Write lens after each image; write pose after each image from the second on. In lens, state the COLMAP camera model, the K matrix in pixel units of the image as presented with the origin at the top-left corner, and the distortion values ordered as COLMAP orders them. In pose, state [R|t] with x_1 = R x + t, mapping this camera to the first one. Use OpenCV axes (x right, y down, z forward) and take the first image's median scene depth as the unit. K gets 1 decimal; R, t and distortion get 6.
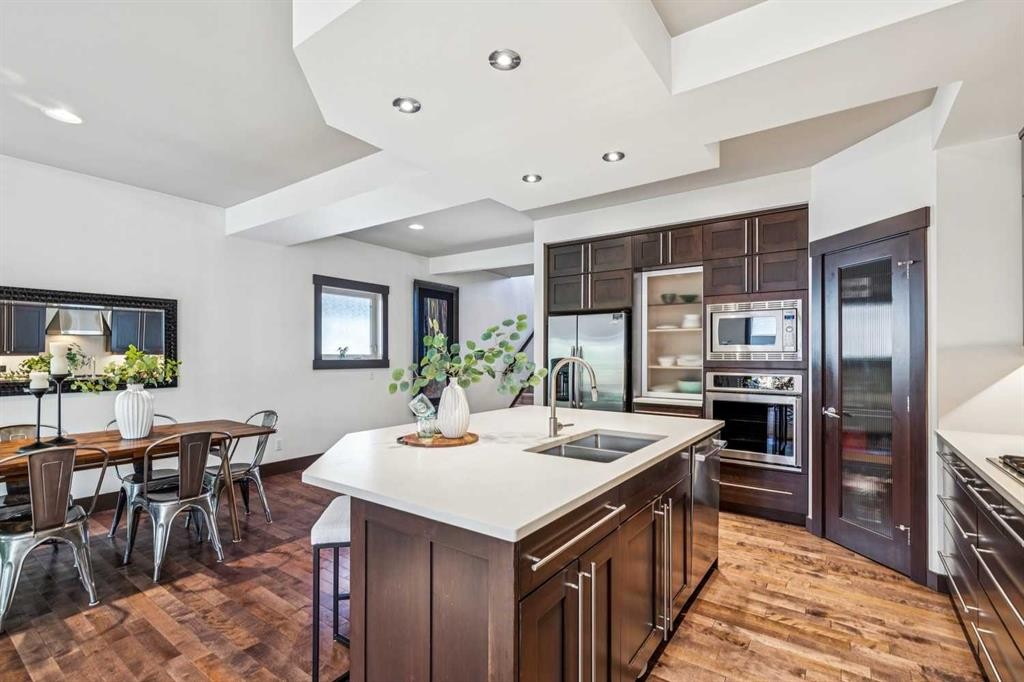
lens RADIAL K [[460.1, 0, 514.0], [0, 460.1, 350.3], [0, 0, 1]] dist [0.005108, -0.000762]
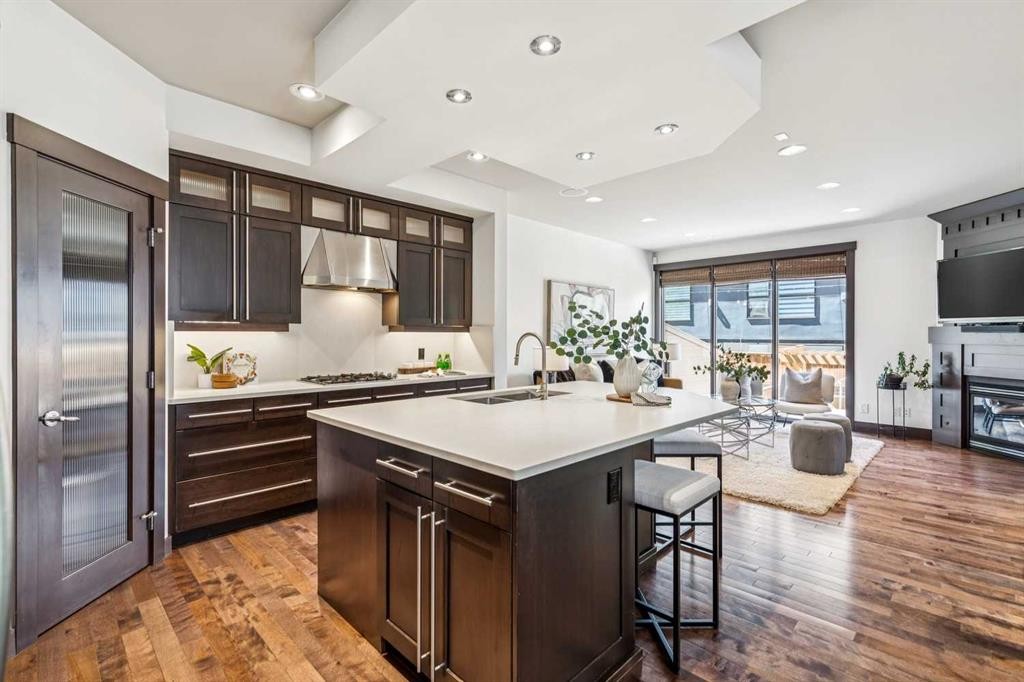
lens RADIAL K [[460.1, 0, 518.1], [0, 460.1, 333.9], [0, 0, 1]] dist [0.005108, -0.000762]
pose [[-0.988625, -0.002724, 0.150374, -0.023064], [-0.004455, 0.999928, -0.011175, 0.027142], [-0.150332, -0.011718, -0.988566, 1.724113]]
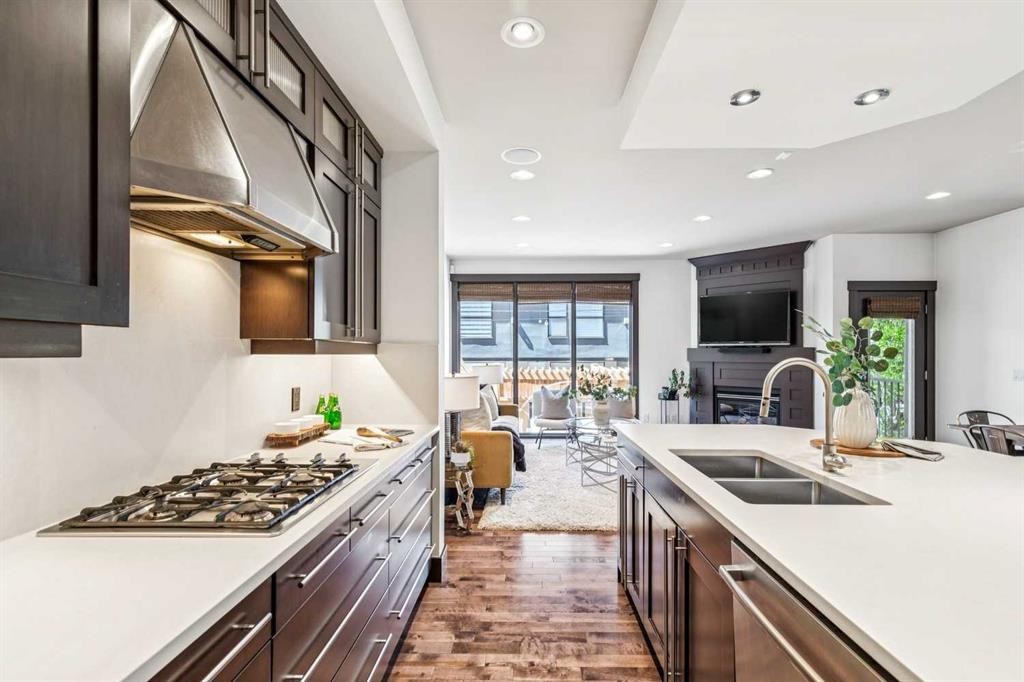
lens RADIAL K [[460.1, 0, 524.4], [0, 460.1, 351.8], [0, 0, 1]] dist [0.005108, -0.000762]
pose [[-0.817934, -0.004200, -0.575296, 0.677941], [0.002615, 0.999936, -0.011019, 0.010347], [0.575306, -0.010517, -0.817871, 1.036021]]
